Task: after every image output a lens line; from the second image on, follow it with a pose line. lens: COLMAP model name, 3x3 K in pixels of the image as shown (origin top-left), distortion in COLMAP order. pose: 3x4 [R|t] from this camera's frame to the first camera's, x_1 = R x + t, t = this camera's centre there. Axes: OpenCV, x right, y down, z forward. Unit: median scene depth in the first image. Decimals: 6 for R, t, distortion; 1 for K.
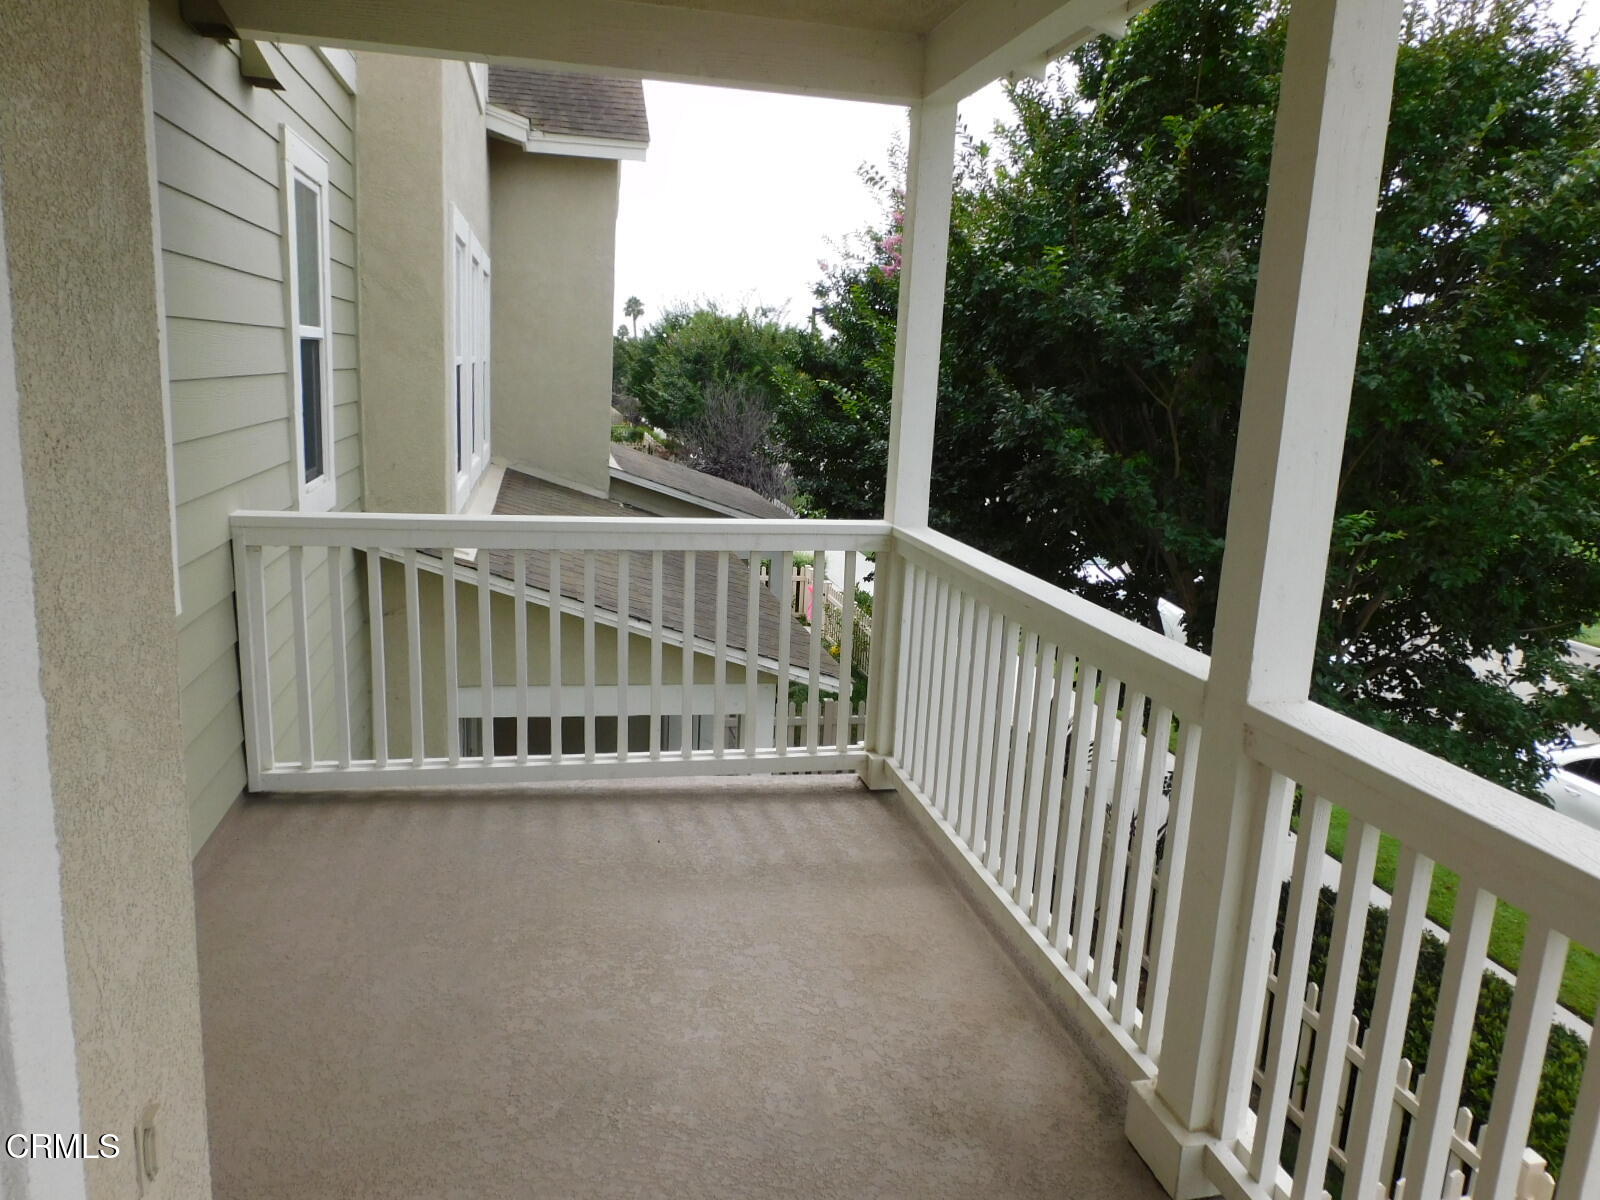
lens RADIAL K [[1139.3, 0, 798.1], [0, 1139.3, 604.6], [0, 0, 1]] dist [-0.002552, -0.008860]
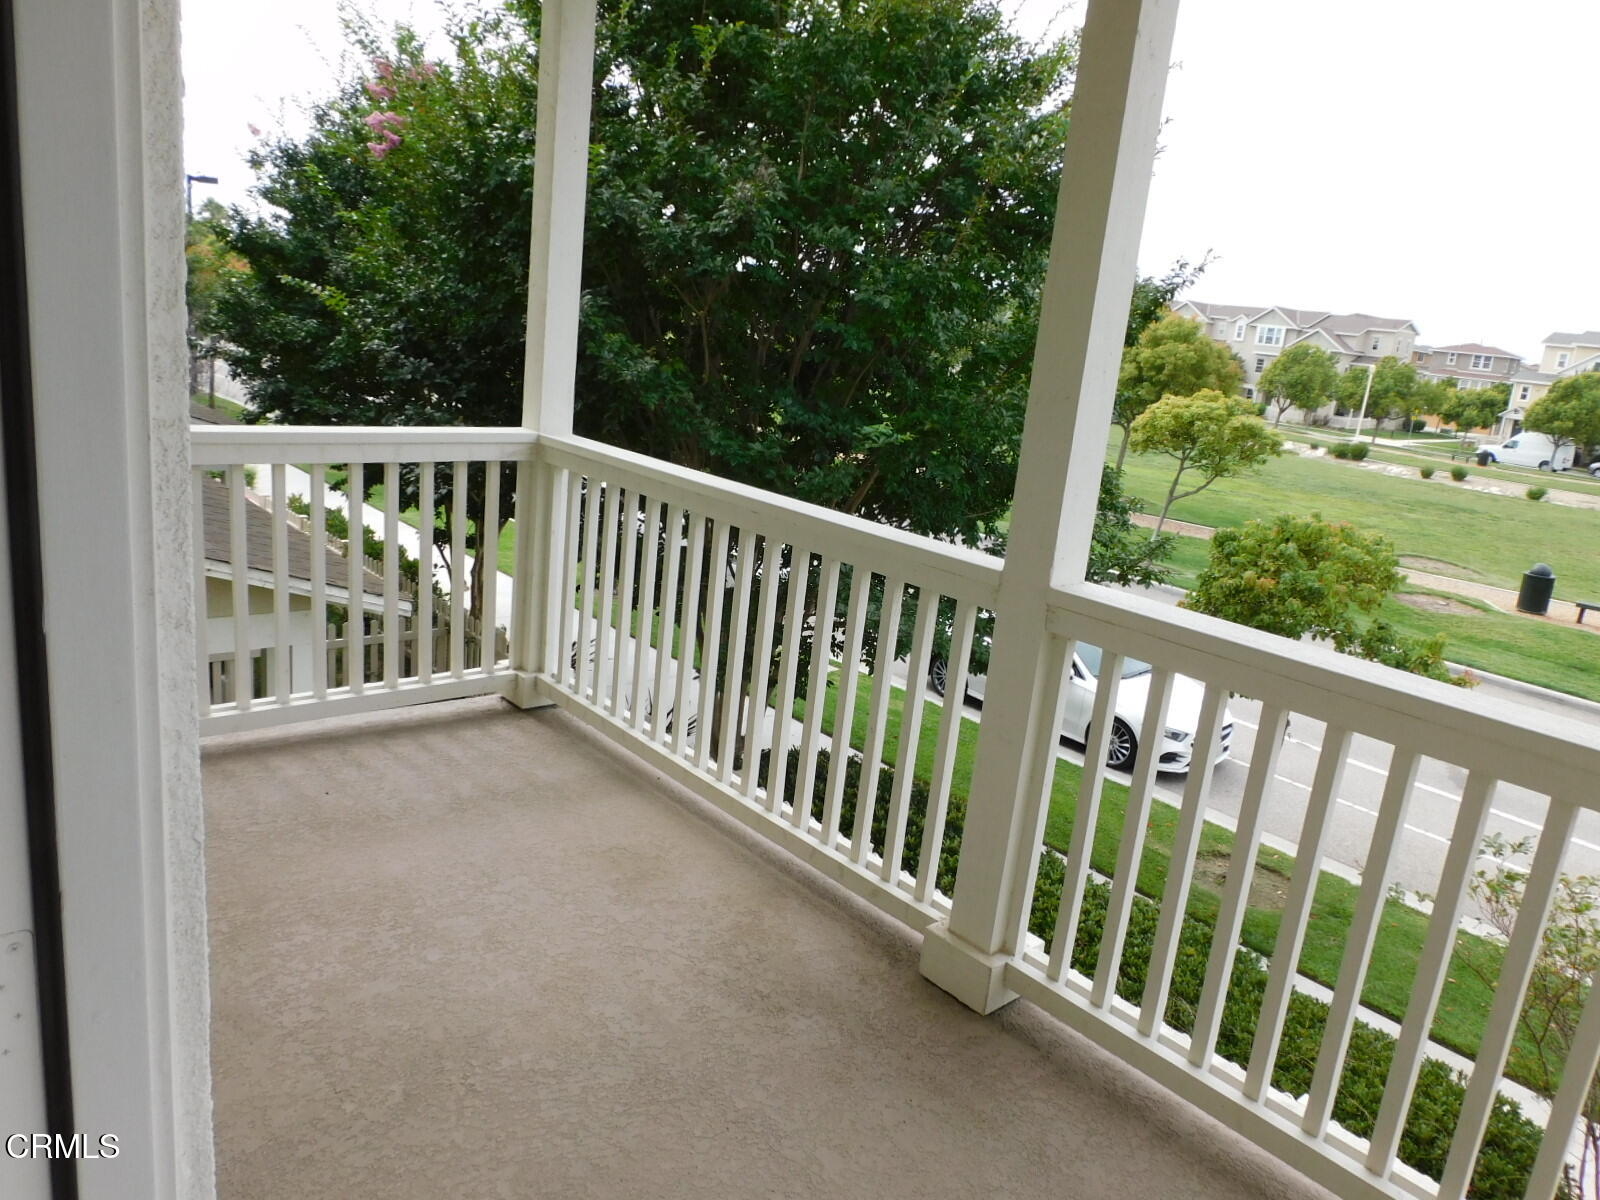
lens RADIAL K [[1139.3, 0, 798.3], [0, 1139.3, 607.6], [0, 0, 1]] dist [-0.002552, -0.008860]
pose [[0.875167, -0.078790, 0.477363, -0.184693], [0.037465, 0.994725, 0.095496, -0.006375], [-0.482369, -0.065690, 0.873502, 0.048185]]
